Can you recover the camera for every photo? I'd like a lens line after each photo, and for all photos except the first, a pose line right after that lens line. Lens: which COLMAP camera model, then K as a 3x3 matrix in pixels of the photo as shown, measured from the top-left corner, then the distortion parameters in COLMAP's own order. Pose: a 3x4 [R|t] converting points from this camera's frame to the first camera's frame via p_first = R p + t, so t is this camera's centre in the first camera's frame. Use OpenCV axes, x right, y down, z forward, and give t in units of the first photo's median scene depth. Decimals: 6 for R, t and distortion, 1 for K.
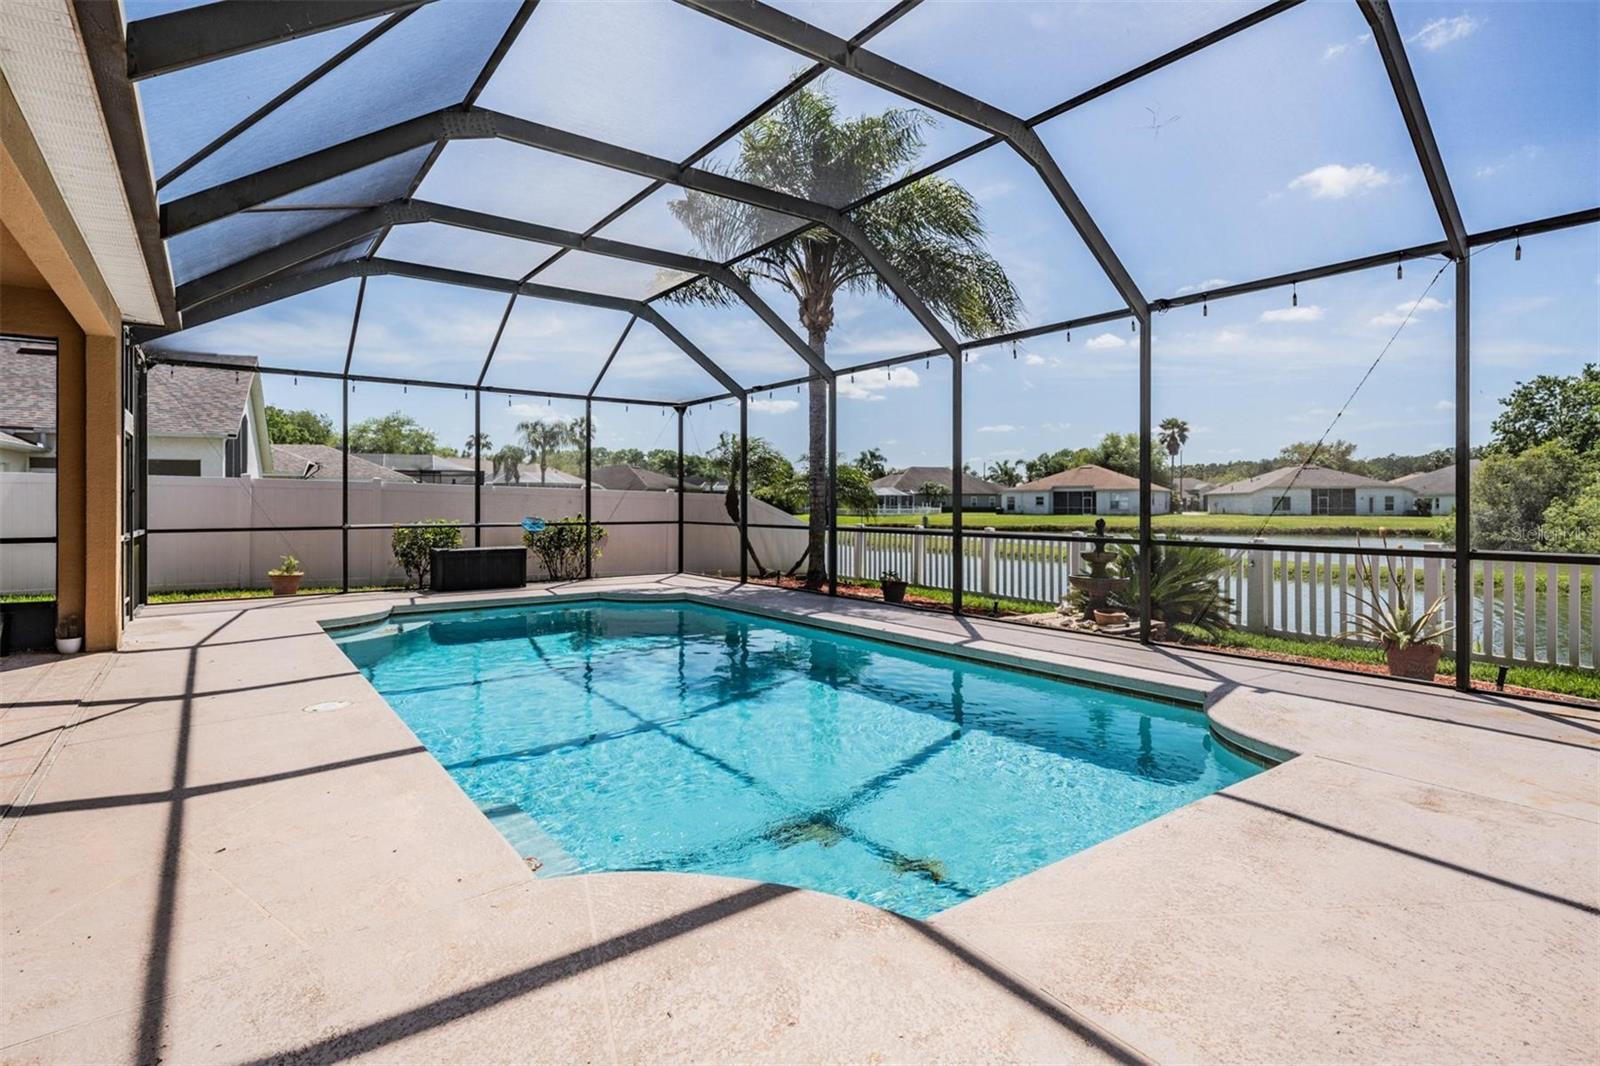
lens RADIAL K [[798.6, 0, 784.1], [0, 798.6, 521.3], [0, 0, 1]] dist [0.002816, 0.000533]
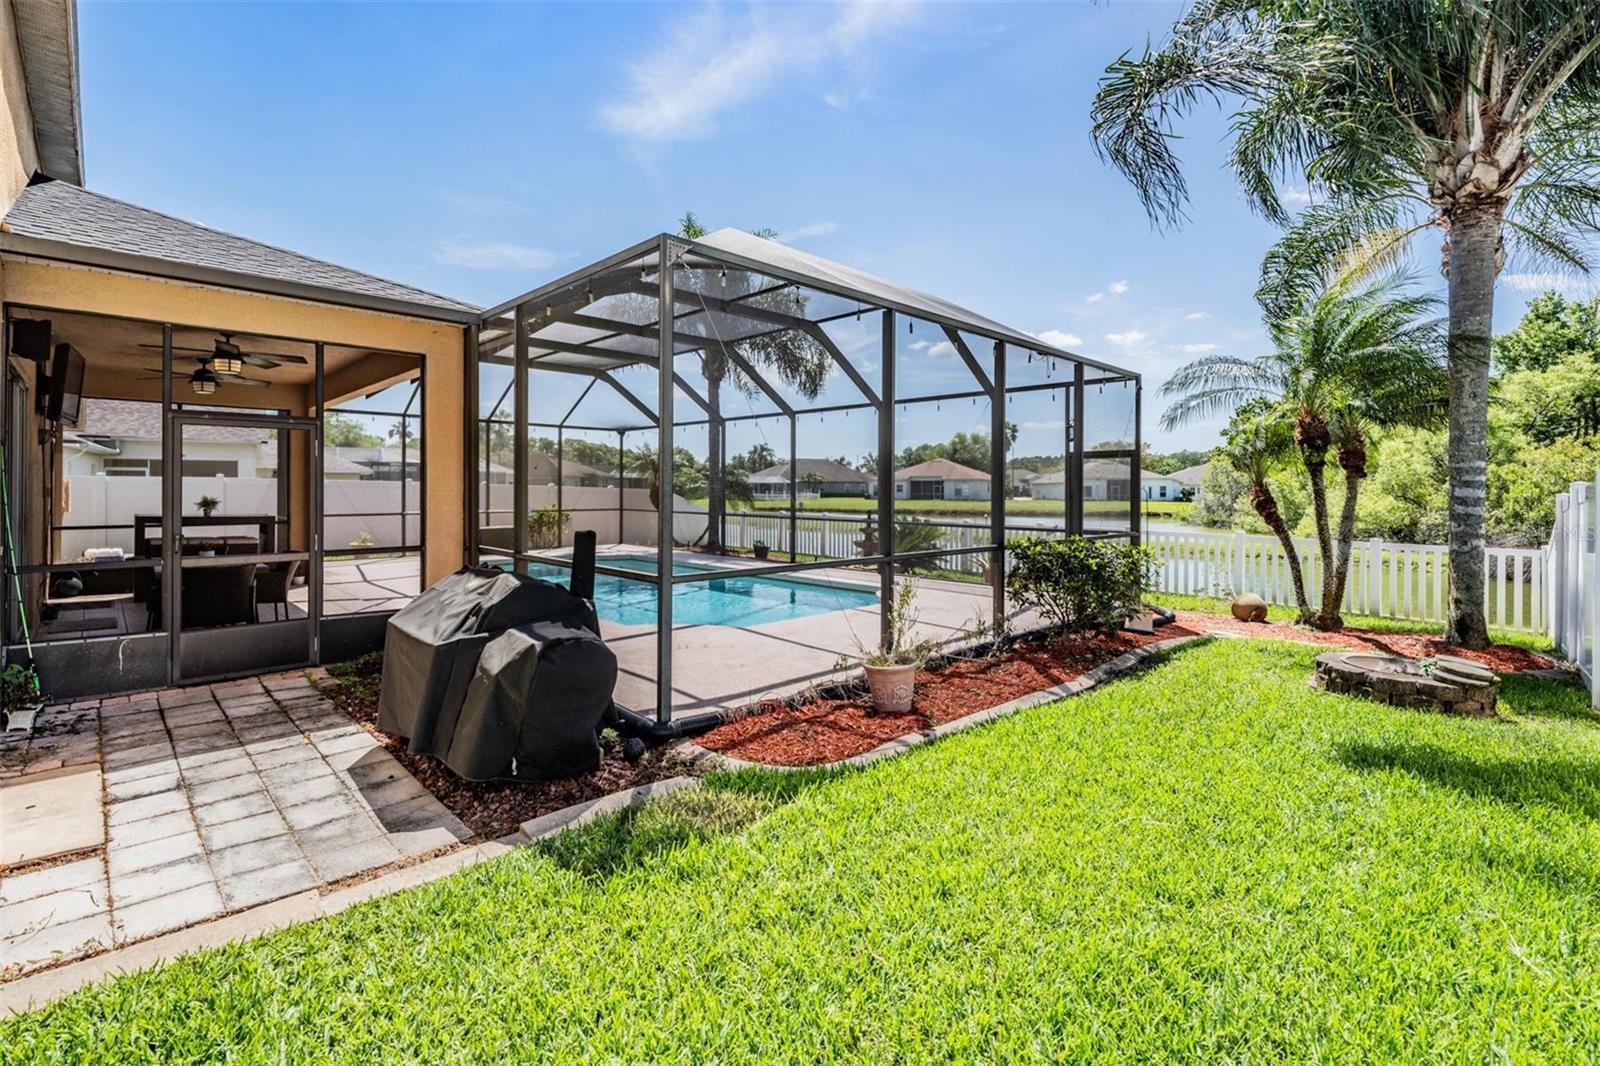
lens RADIAL K [[733.4, 0, 788.4], [0, 733.4, 503.2], [0, 0, 1]] dist [0.004491, 0.000349]
pose [[0.990058, 0.001628, 0.140654, -0.012446], [-0.001532, 0.999999, -0.000788, -0.008726], [-0.140655, 0.000564, 0.990059, -0.342454]]
